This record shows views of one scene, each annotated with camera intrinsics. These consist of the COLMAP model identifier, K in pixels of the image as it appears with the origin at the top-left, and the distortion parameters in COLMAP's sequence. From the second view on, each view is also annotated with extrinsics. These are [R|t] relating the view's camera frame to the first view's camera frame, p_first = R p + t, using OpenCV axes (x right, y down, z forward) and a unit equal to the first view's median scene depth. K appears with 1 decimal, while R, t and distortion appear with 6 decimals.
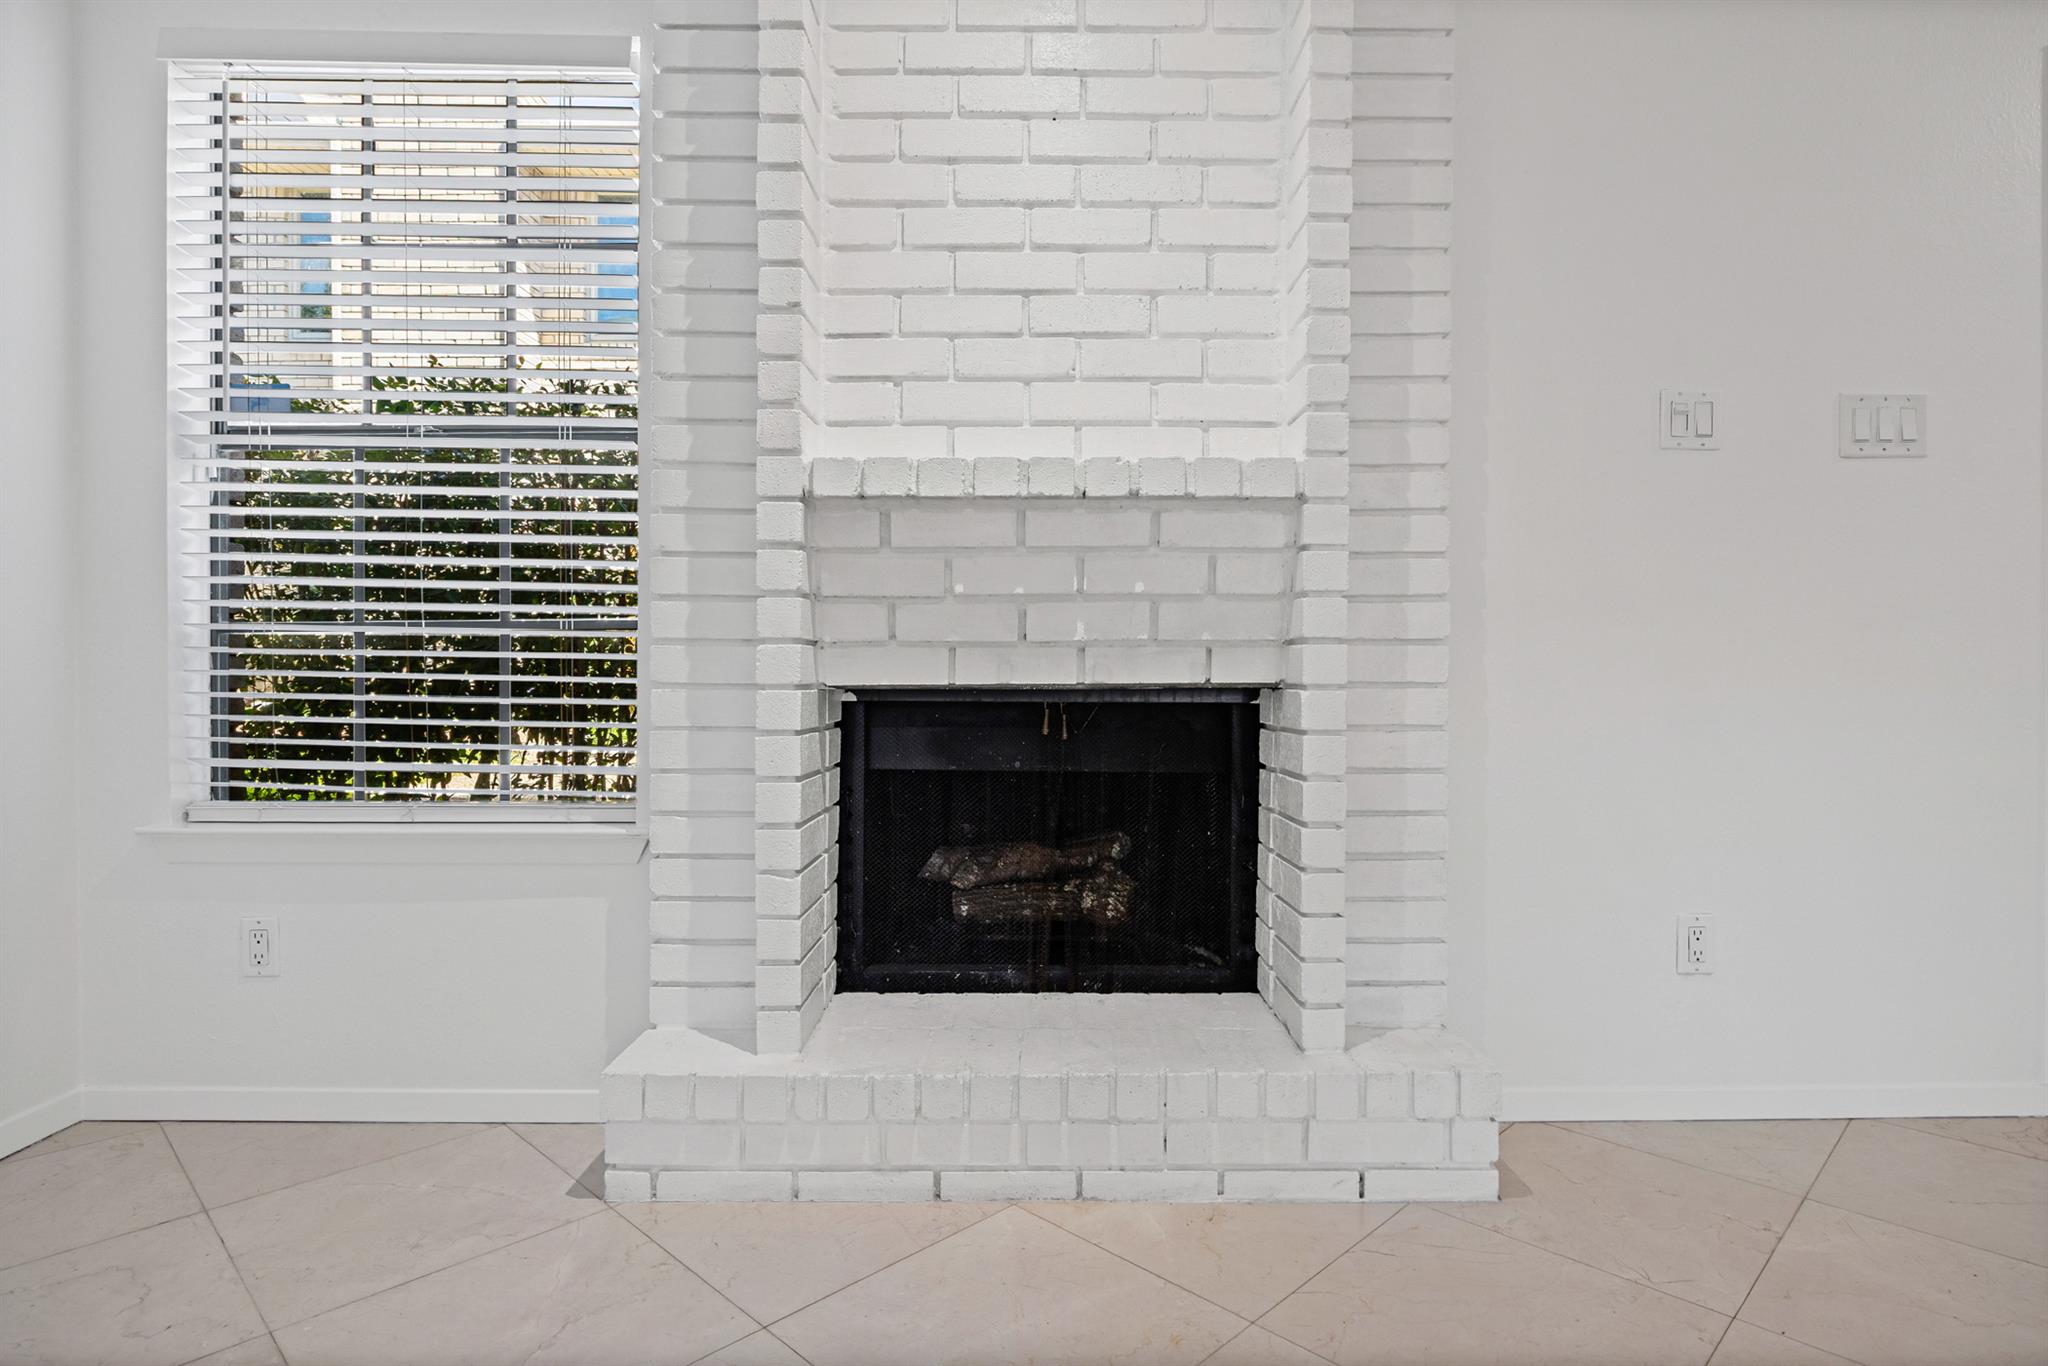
lens RADIAL K [[1091.3, 0, 1061.7], [0, 1091.3, 675.0], [0, 0, 1]] dist [-0.000798, 0.000036]
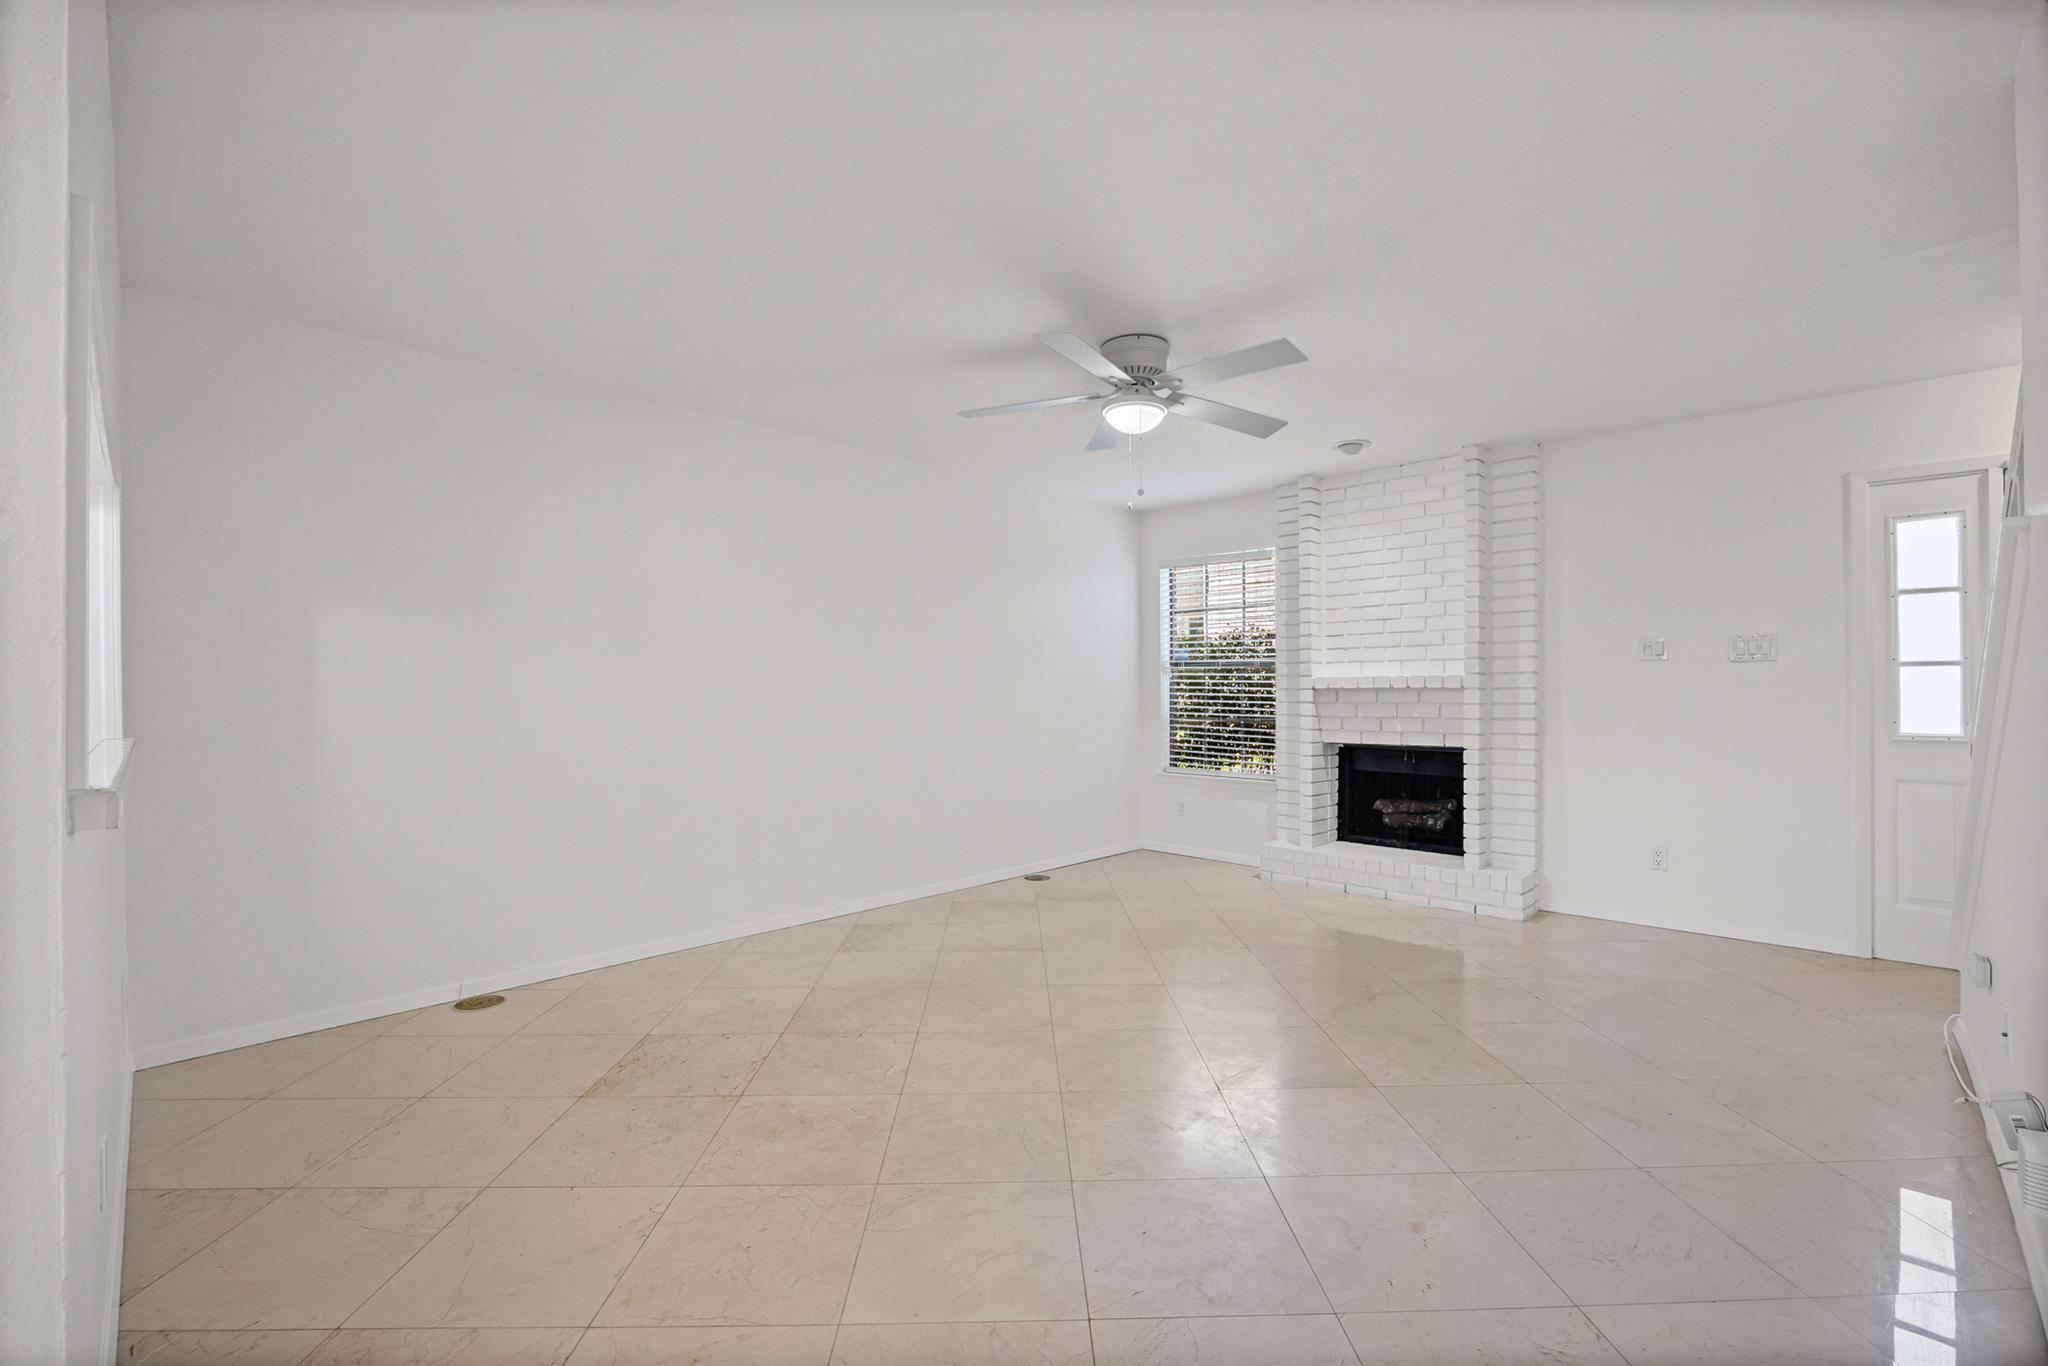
lens RADIAL K [[861.5, 0, 1024.0], [0, 861.5, 683.0], [0, 0, 1]] dist [-0.015114, -0.000019]
pose [[0.705273, -0.010451, -0.708858, 0.987003], [-0.000932, 0.999877, -0.015669, -0.127809], [0.708935, 0.011712, 0.705177, -1.481120]]
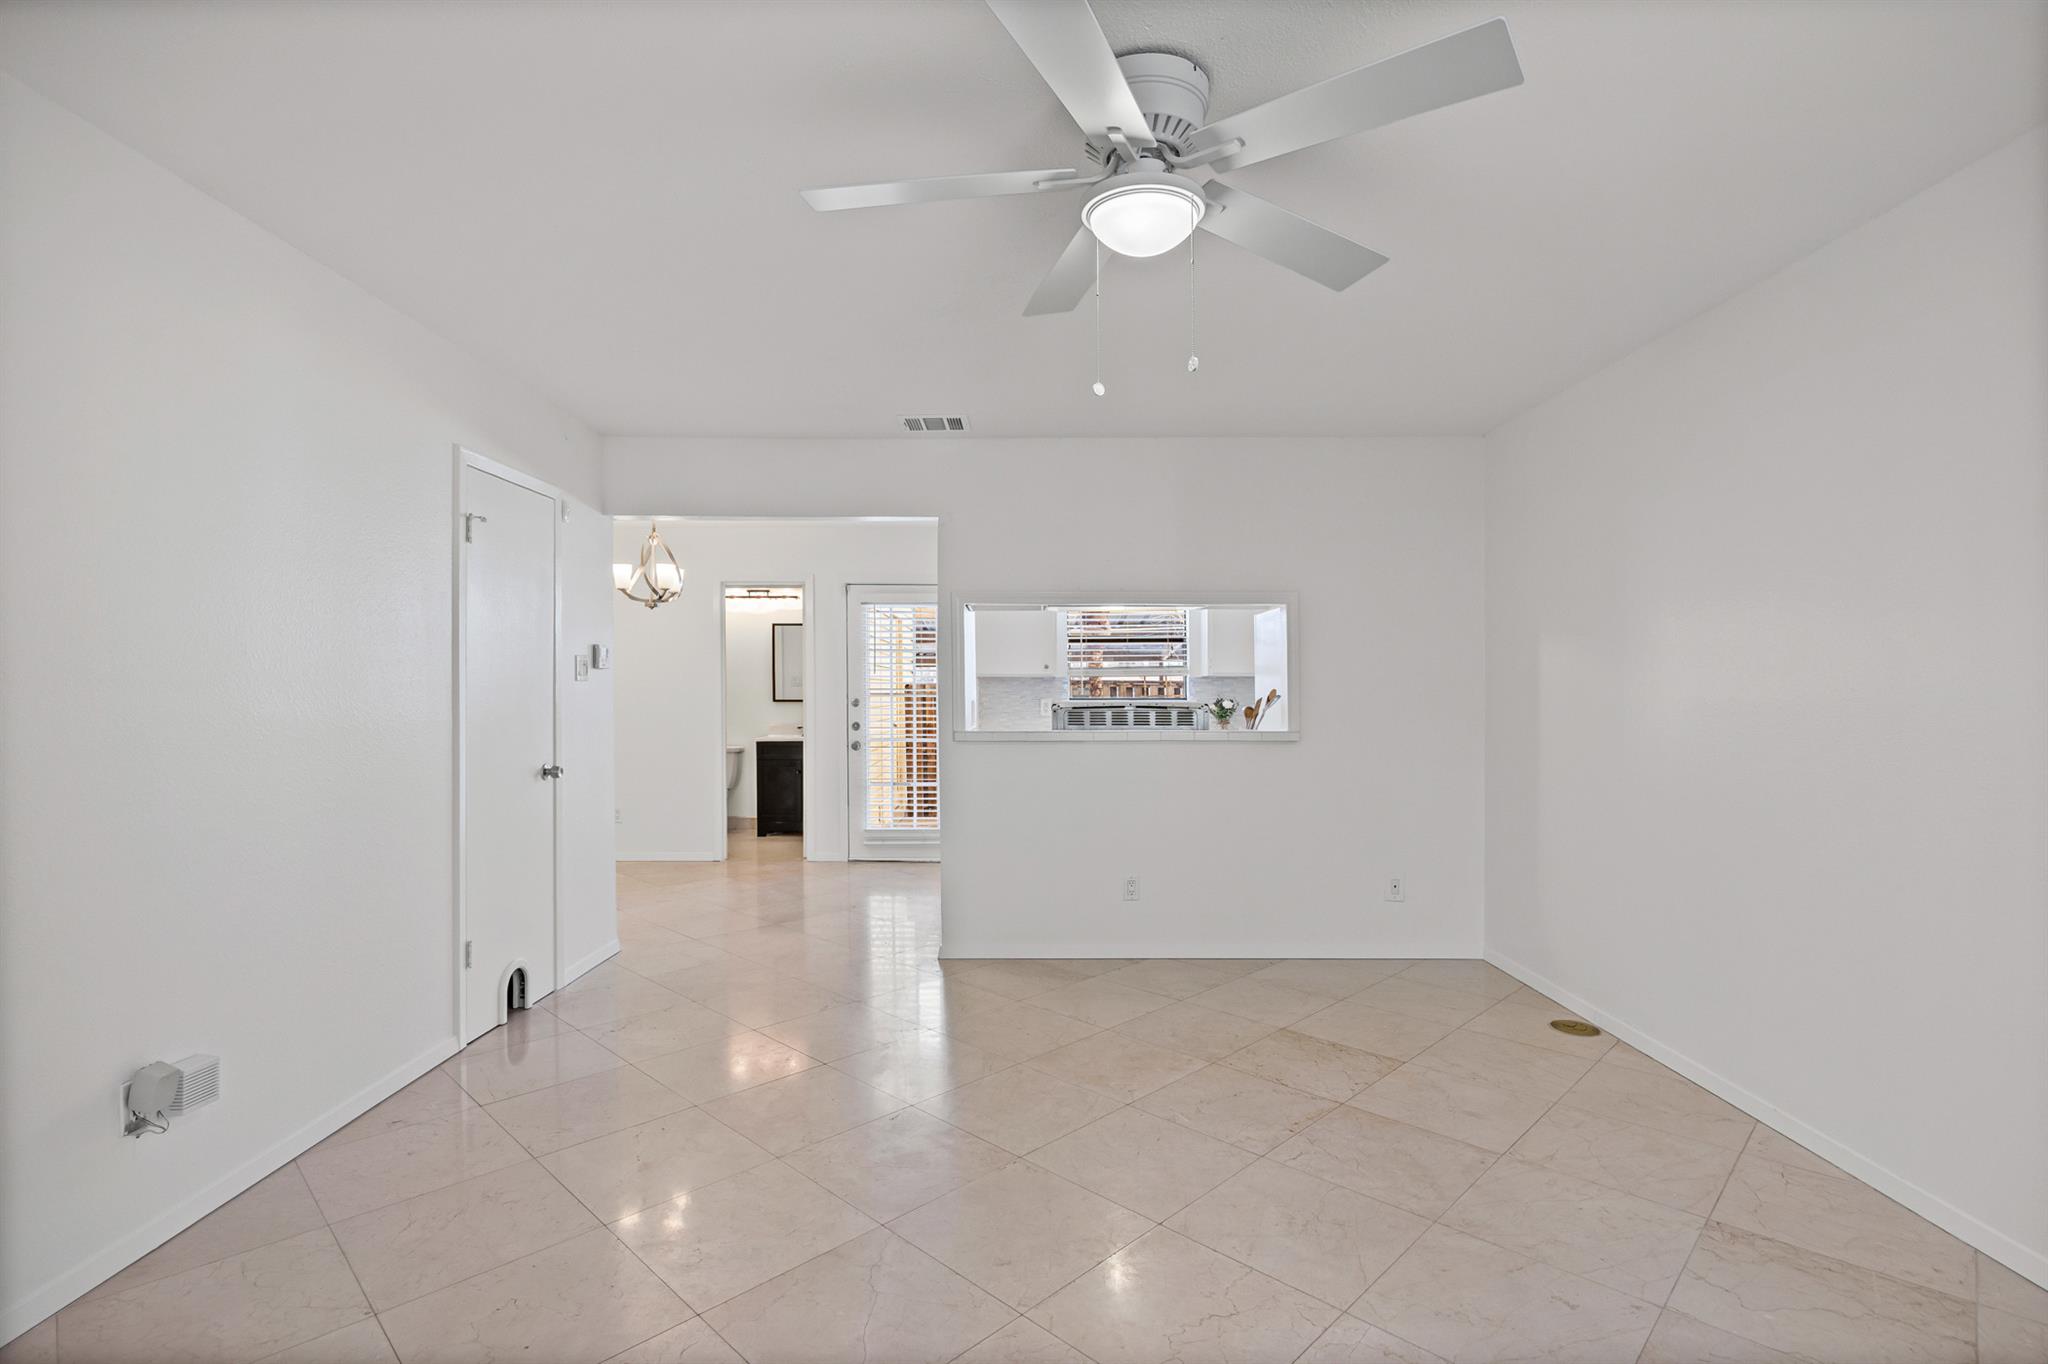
lens RADIAL K [[980.2, 0, 1024.0], [0, 980.2, 682.0], [0, 0, 1]] dist [-0.026261, 0.000211]
pose [[-0.999934, -0.003393, 0.010996, 0.134492], [-0.003333, 0.999980, 0.005387, -0.194883], [-0.011014, 0.005350, -0.999925, 0.695724]]
